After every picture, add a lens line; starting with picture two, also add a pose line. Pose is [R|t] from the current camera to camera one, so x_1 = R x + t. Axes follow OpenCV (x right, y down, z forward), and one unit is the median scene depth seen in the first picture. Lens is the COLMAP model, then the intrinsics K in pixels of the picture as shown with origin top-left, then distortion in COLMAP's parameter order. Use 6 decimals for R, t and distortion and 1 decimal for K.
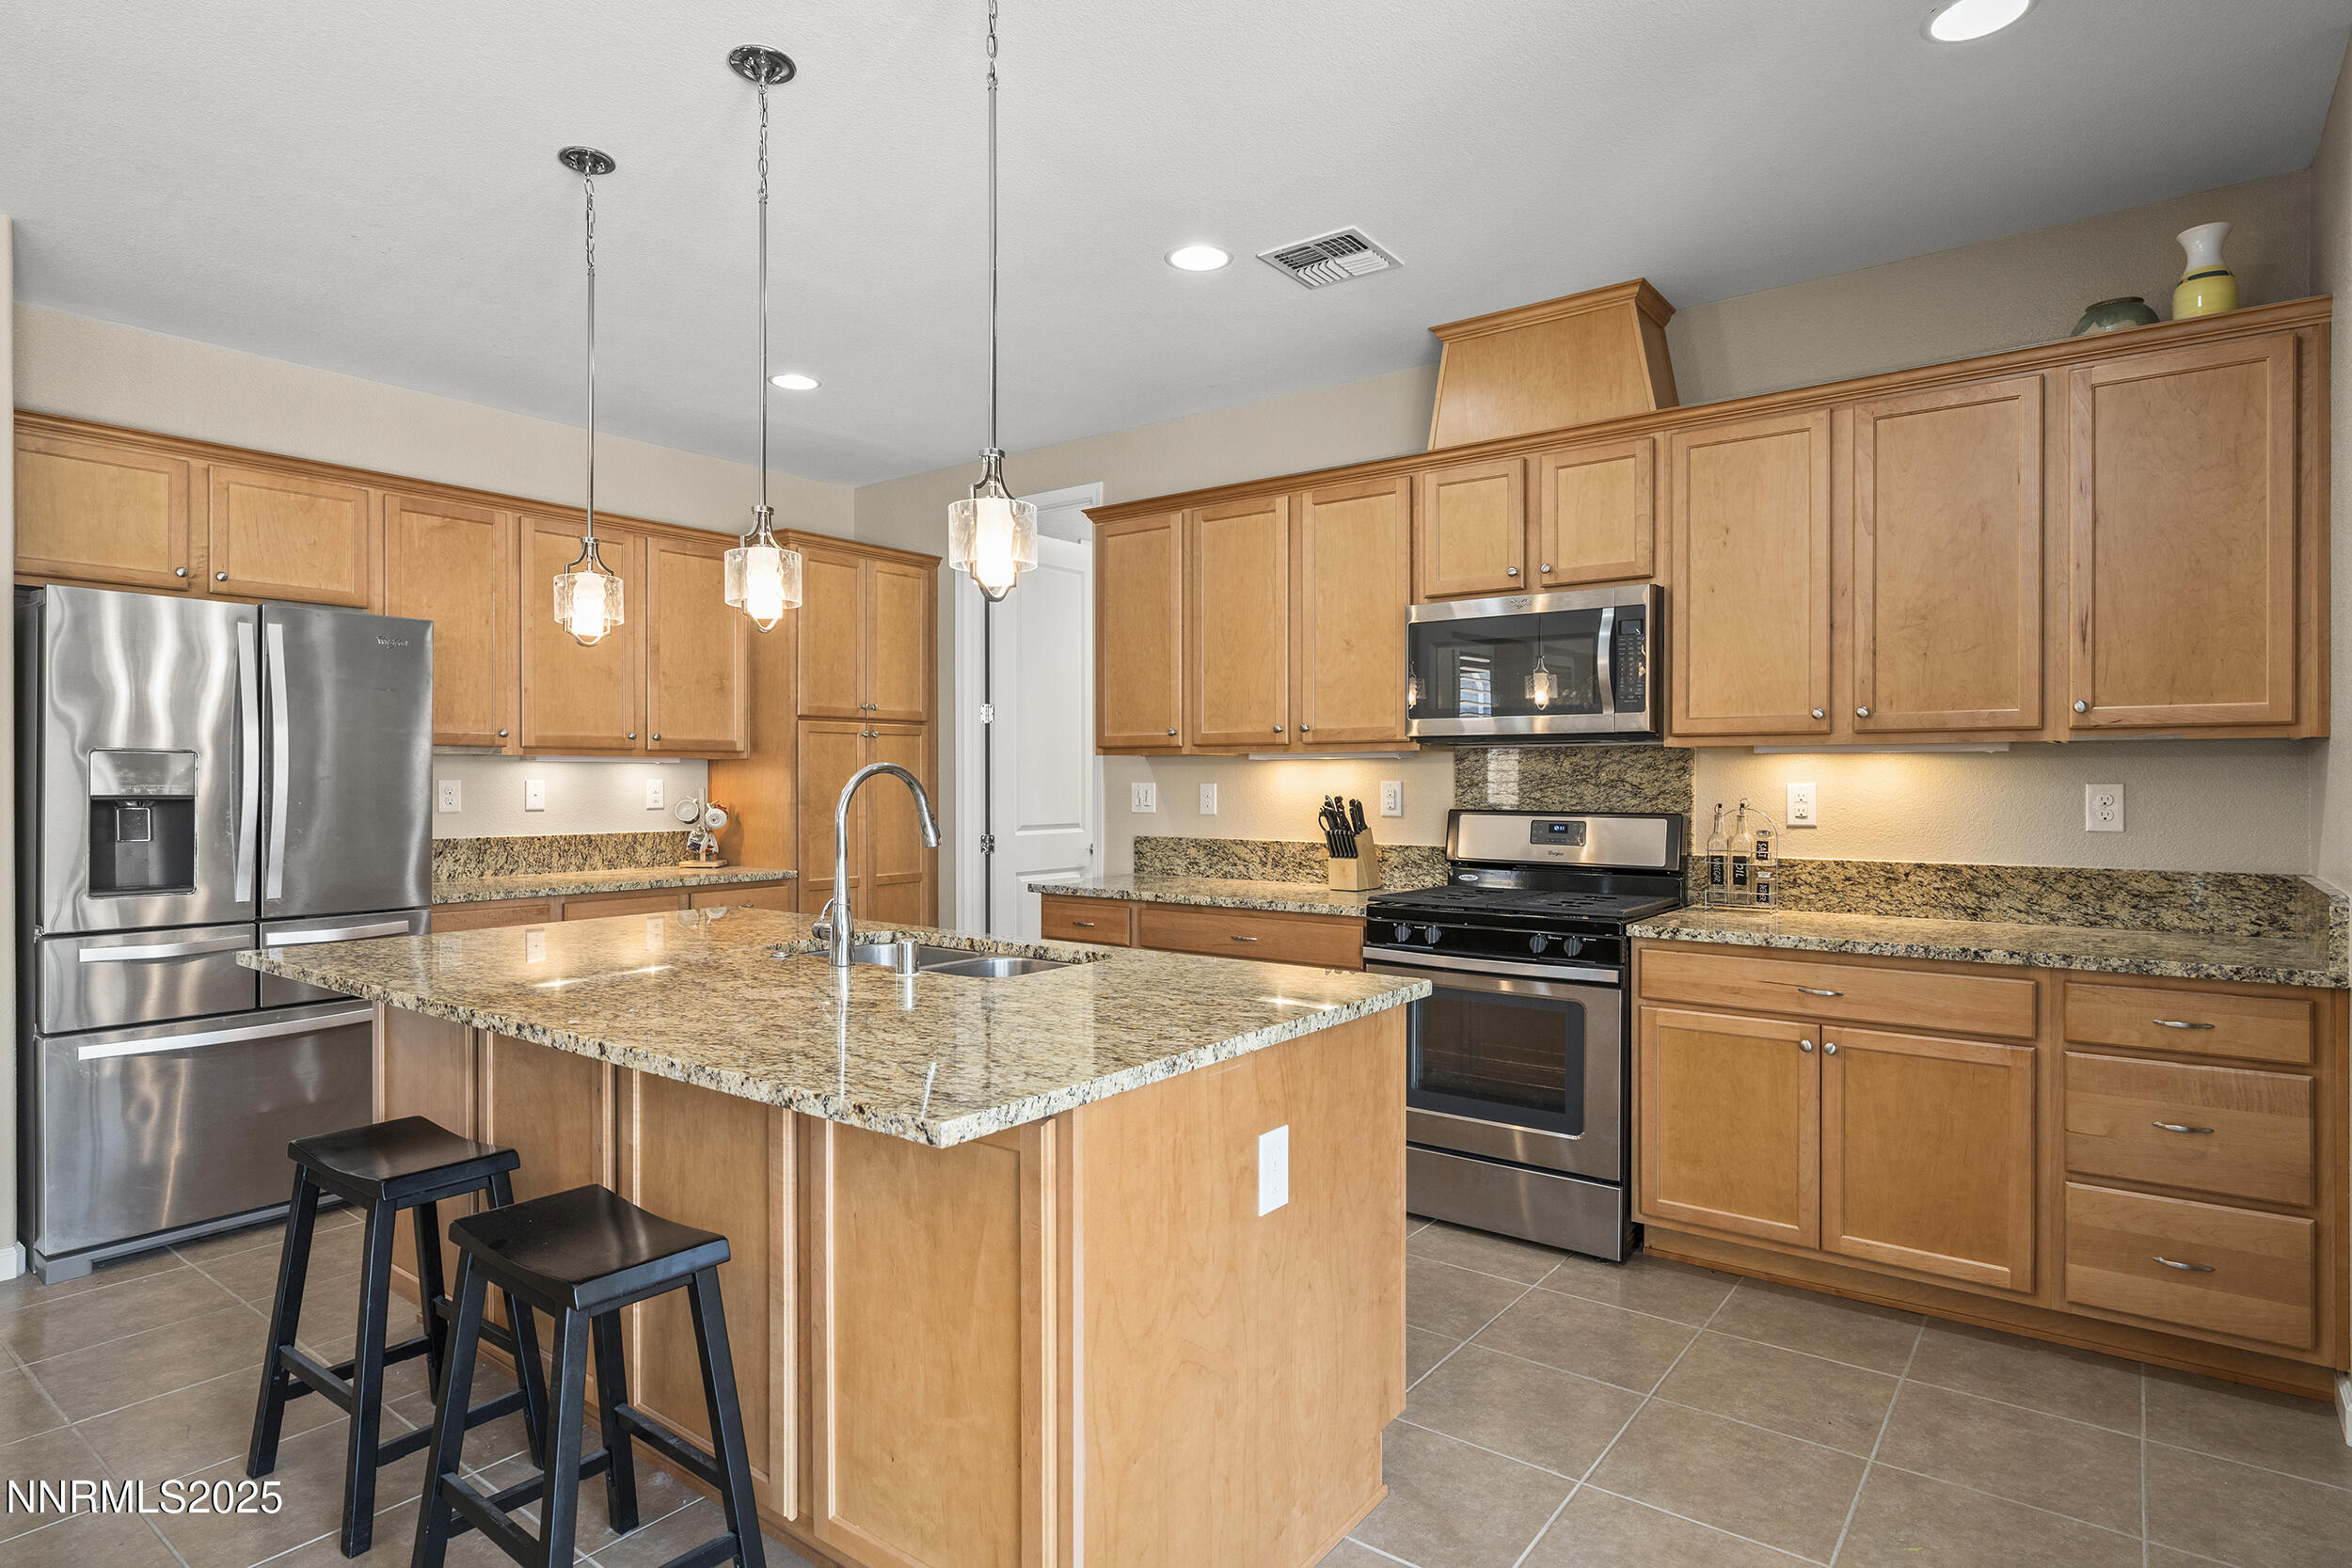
lens RADIAL K [[1267.0, 0, 1177.3], [0, 1267.0, 786.1], [0, 0, 1]] dist [0.004439, 0.000715]
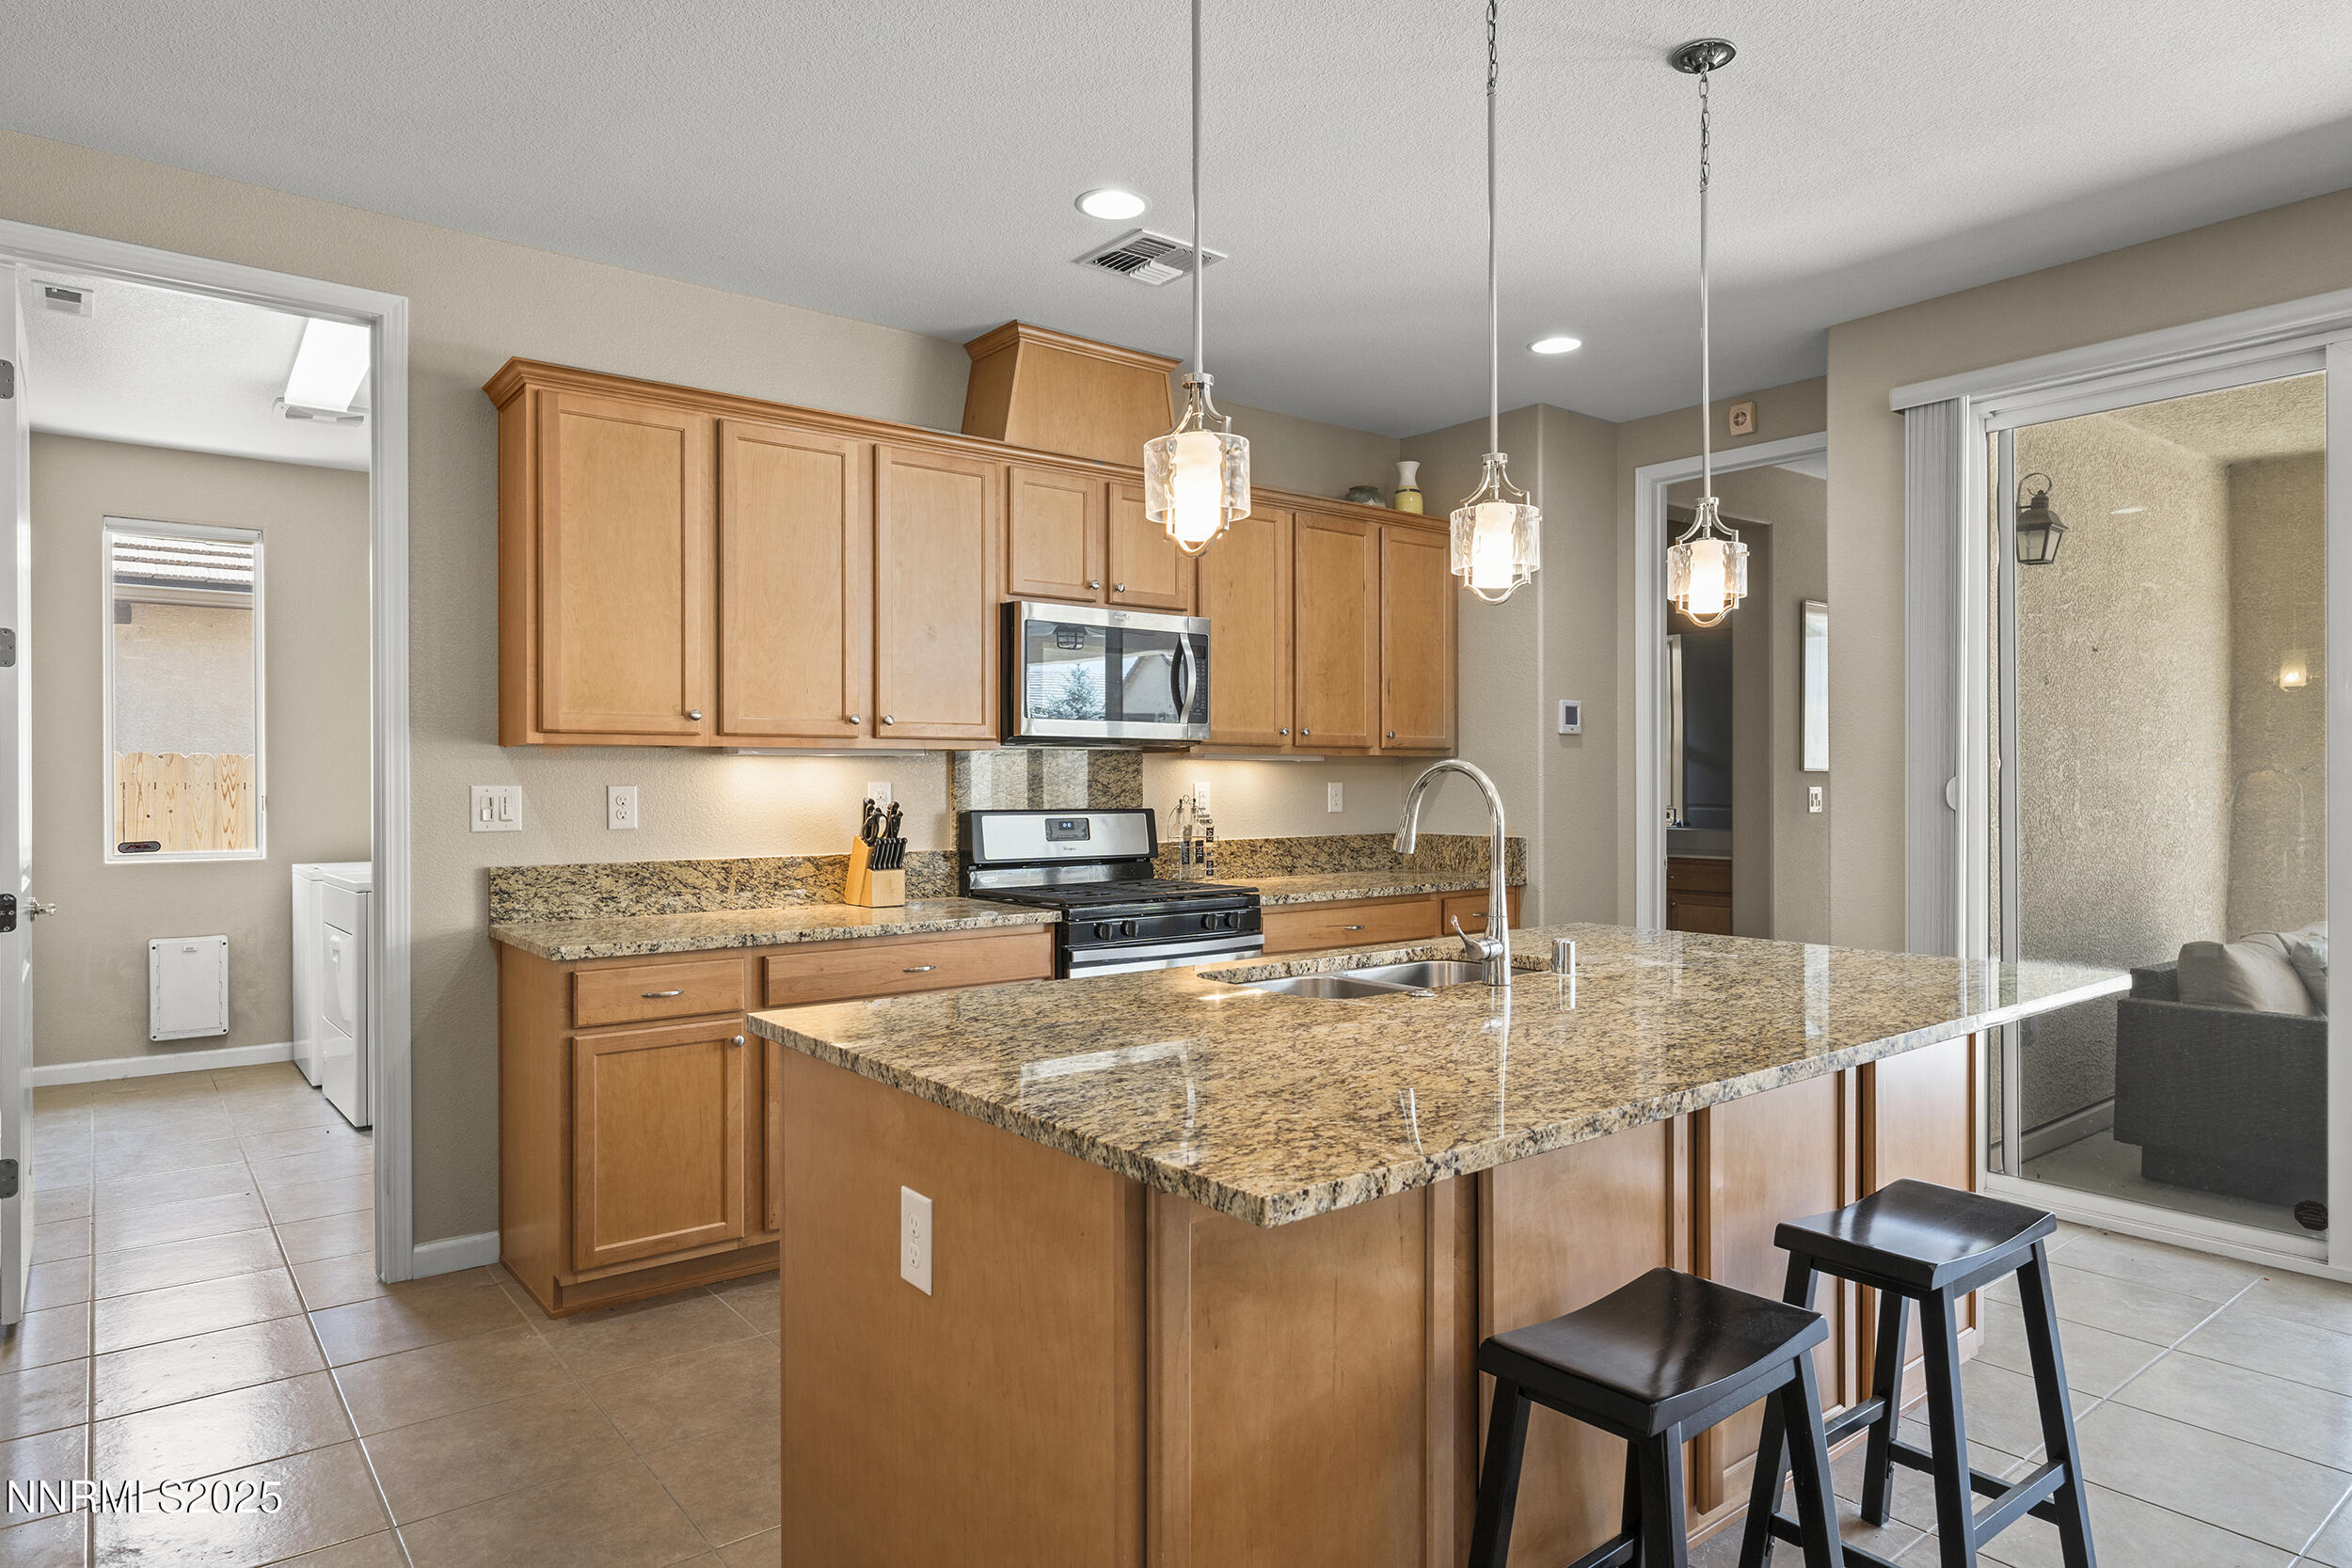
lens RADIAL K [[1362.9, 0, 1185.2], [0, 1362.9, 782.2], [0, 0, 1]] dist [-0.016909, 0.001061]
pose [[0.249508, -0.002299, 0.968370, -0.787453], [0.006177, 0.999981, 0.000782, -0.003576], [-0.968353, 0.005787, 0.249518, 0.610697]]
